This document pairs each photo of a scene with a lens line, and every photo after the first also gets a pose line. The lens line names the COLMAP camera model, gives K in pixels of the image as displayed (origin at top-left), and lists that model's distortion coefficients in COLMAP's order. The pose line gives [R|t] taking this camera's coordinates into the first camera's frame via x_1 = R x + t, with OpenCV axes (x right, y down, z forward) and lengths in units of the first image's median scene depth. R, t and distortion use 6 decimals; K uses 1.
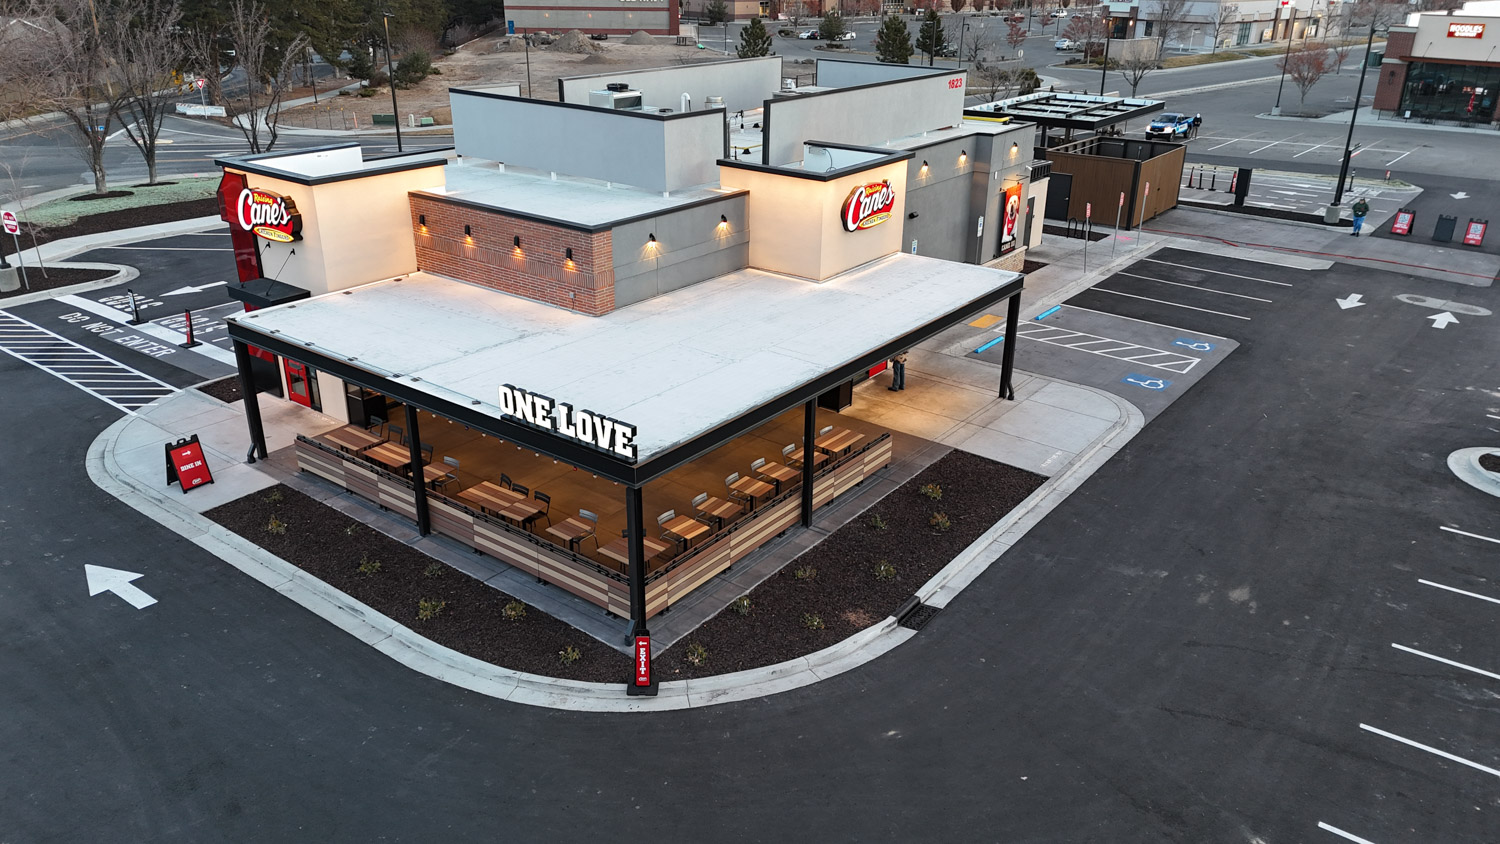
lens RADIAL K [[1091.8, 0, 750.0], [0, 1091.8, 422.0], [0, 0, 1]] dist [0.085395, -0.076444]
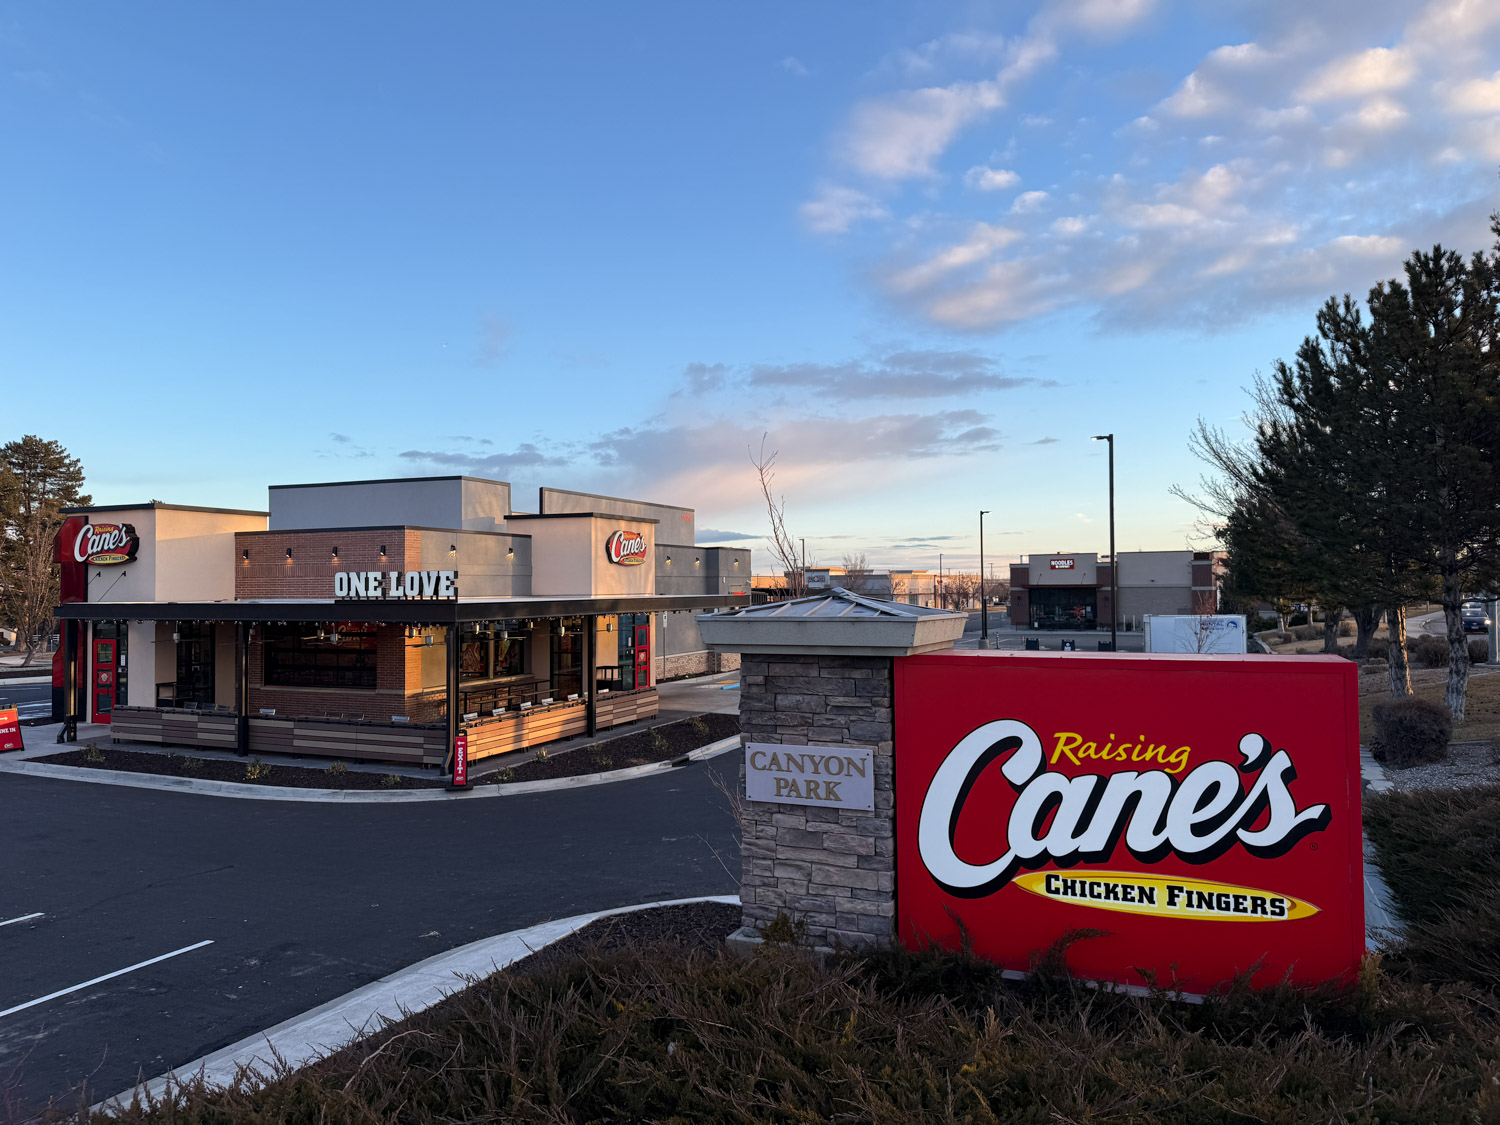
lens RADIAL K [[1043.8, 0, 750.0], [0, 1043.8, 562.5], [0, 0, 1]] dist [0.070991, -0.112206]
pose [[0.972807, -0.009852, 0.231408, -0.032965], [0.104877, 0.909540, -0.402166, 0.312983], [-0.206512, 0.415499, 0.885840, -0.095331]]
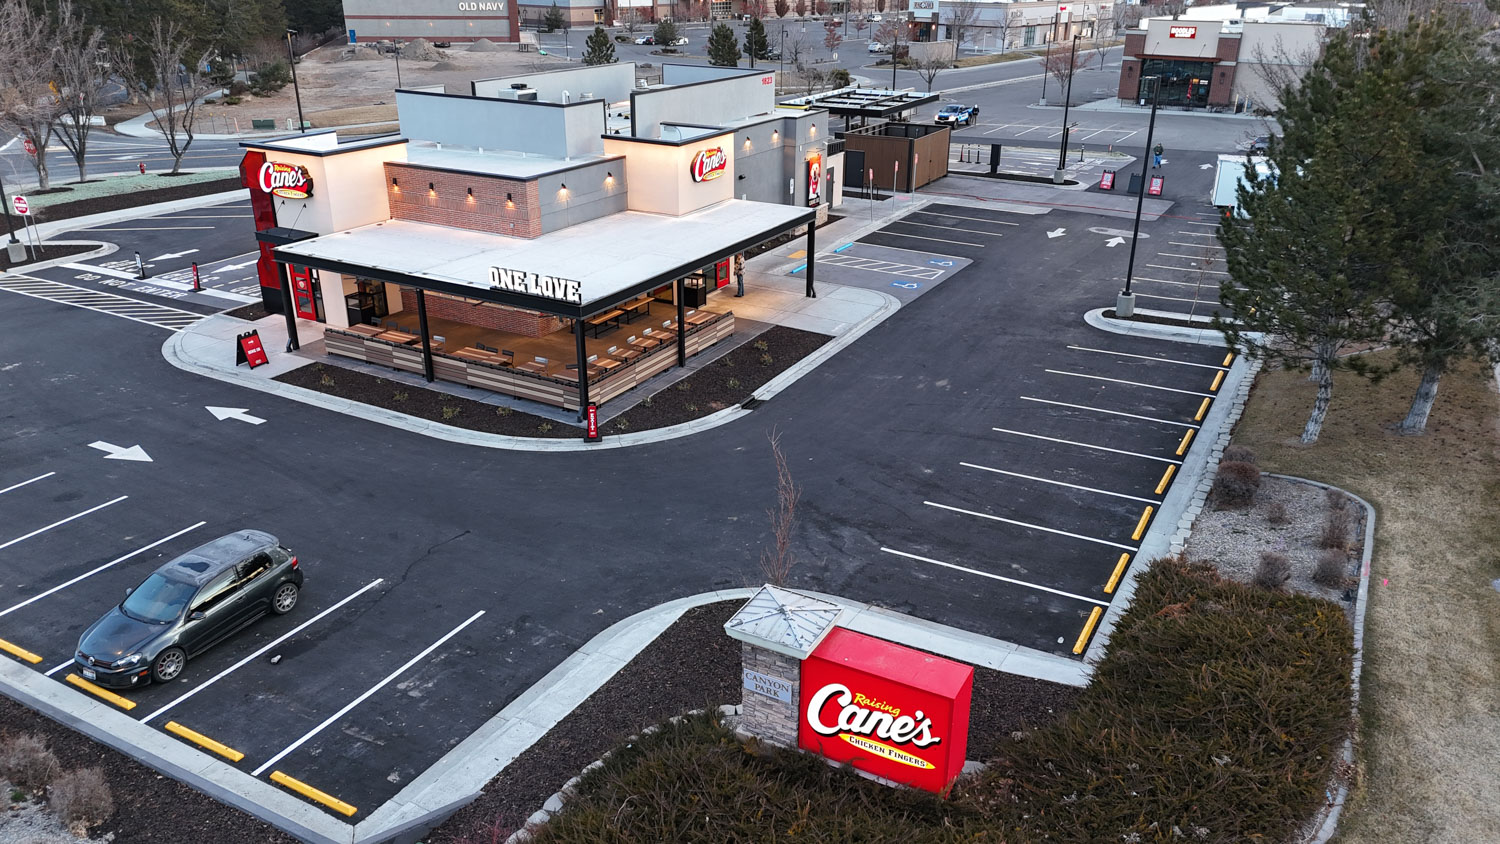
lens RADIAL K [[1097.3, 0, 738.2], [0, 1097.3, 424.9], [0, 0, 1]] dist [0.102828, -0.116168]
pose [[0.990935, -0.057186, 0.121563, -0.048775], [0.057534, 0.998343, 0.000652, 0.143234], [-0.121399, 0.006348, 0.992583, -0.436548]]
